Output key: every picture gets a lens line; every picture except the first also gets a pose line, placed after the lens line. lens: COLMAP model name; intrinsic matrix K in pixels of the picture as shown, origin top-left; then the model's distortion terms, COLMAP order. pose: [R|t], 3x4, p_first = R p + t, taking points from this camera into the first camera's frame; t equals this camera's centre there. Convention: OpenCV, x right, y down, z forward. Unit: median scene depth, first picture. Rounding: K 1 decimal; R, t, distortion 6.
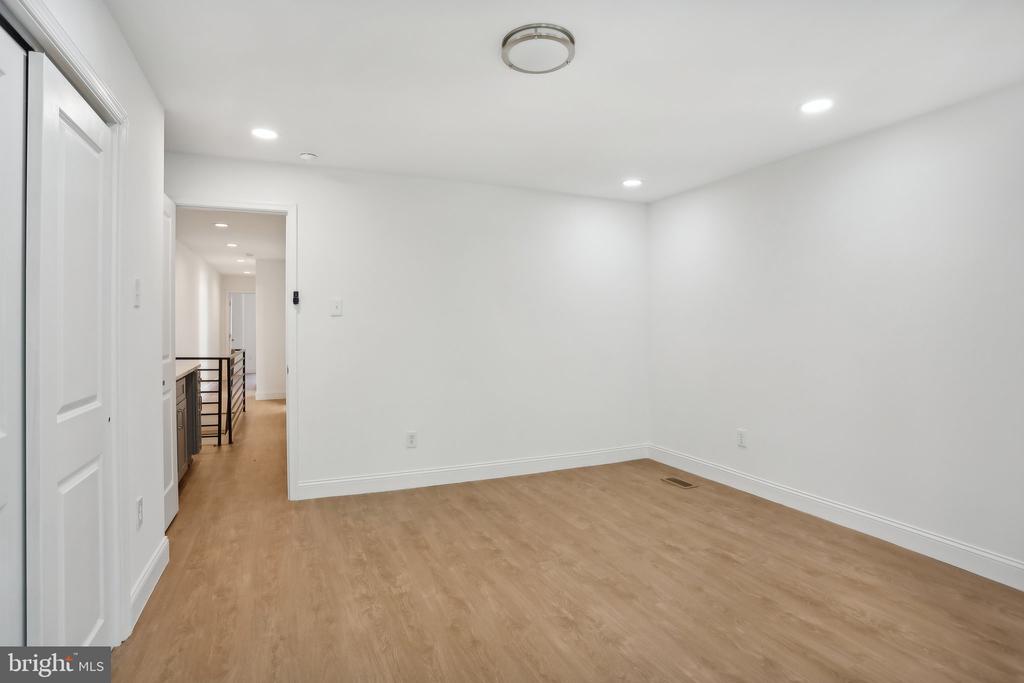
lens RADIAL K [[526.5, 0, 496.1], [0, 526.5, 326.9], [0, 0, 1]] dist [-0.046547, 0.016580]
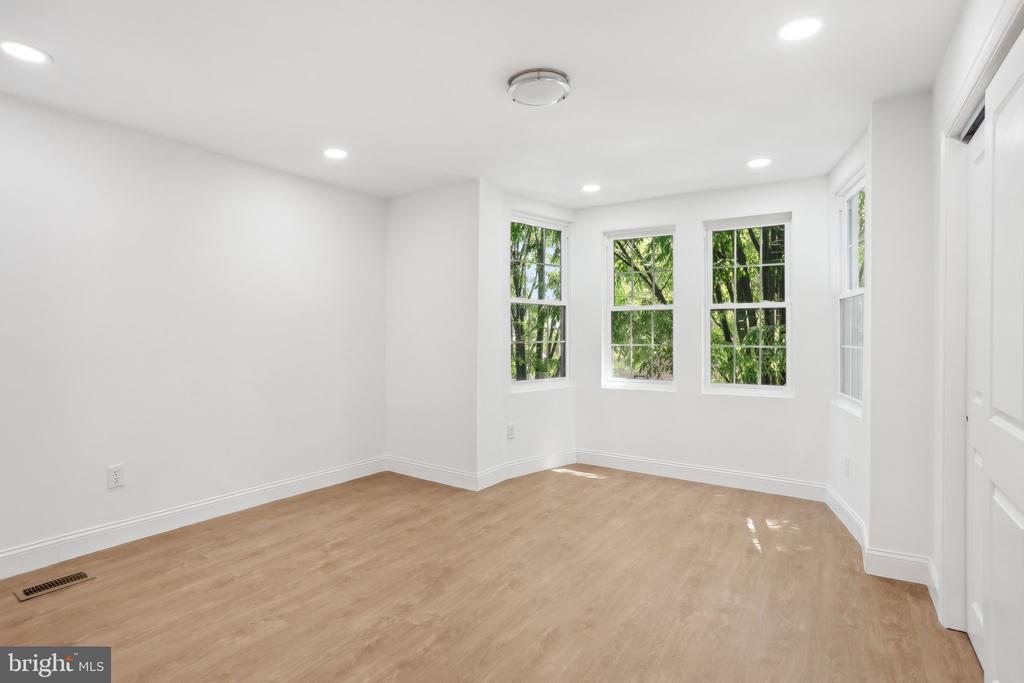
lens RADIAL K [[526.5, 0, 511.0], [0, 526.5, 340.2], [0, 0, 1]] dist [-0.046547, 0.016580]
pose [[-0.569485, -0.010828, 0.821930, -0.680976], [-0.002475, 0.999931, 0.011458, 0.010713], [-0.821998, 0.004490, -0.569473, 1.406454]]
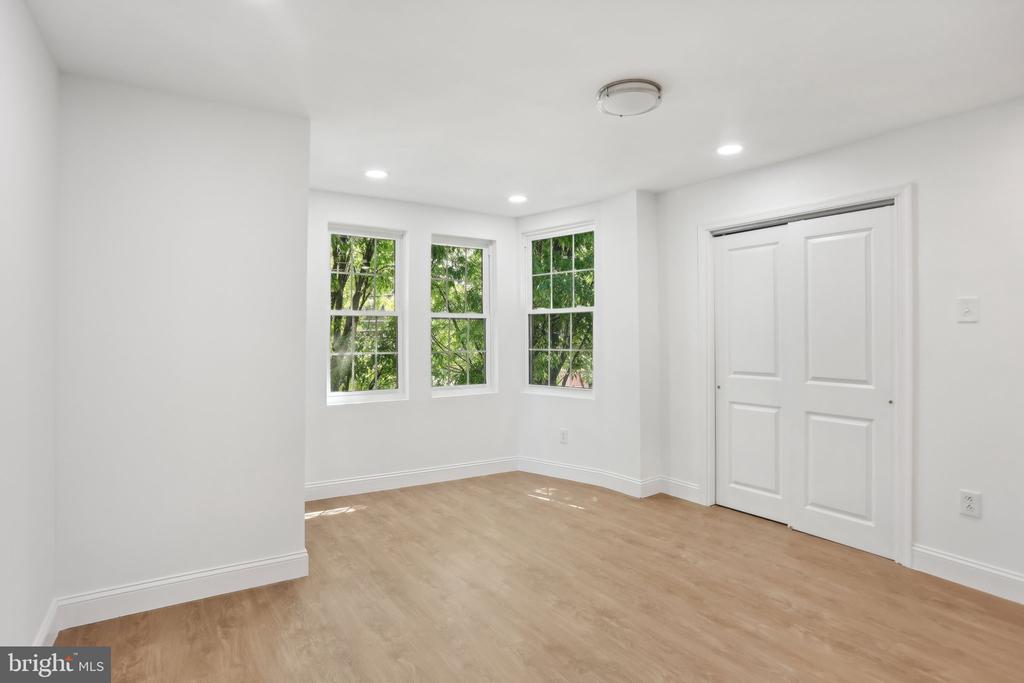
lens RADIAL K [[504.2, 0, 506.3], [0, 504.2, 340.6], [0, 0, 1]] dist [-0.034302, 0.000724]
pose [[-0.981801, 0.000550, -0.189909, 0.451047], [0.000077, 0.999997, 0.002500, 0.003052], [0.189910, 0.002440, -0.981798, 1.658672]]
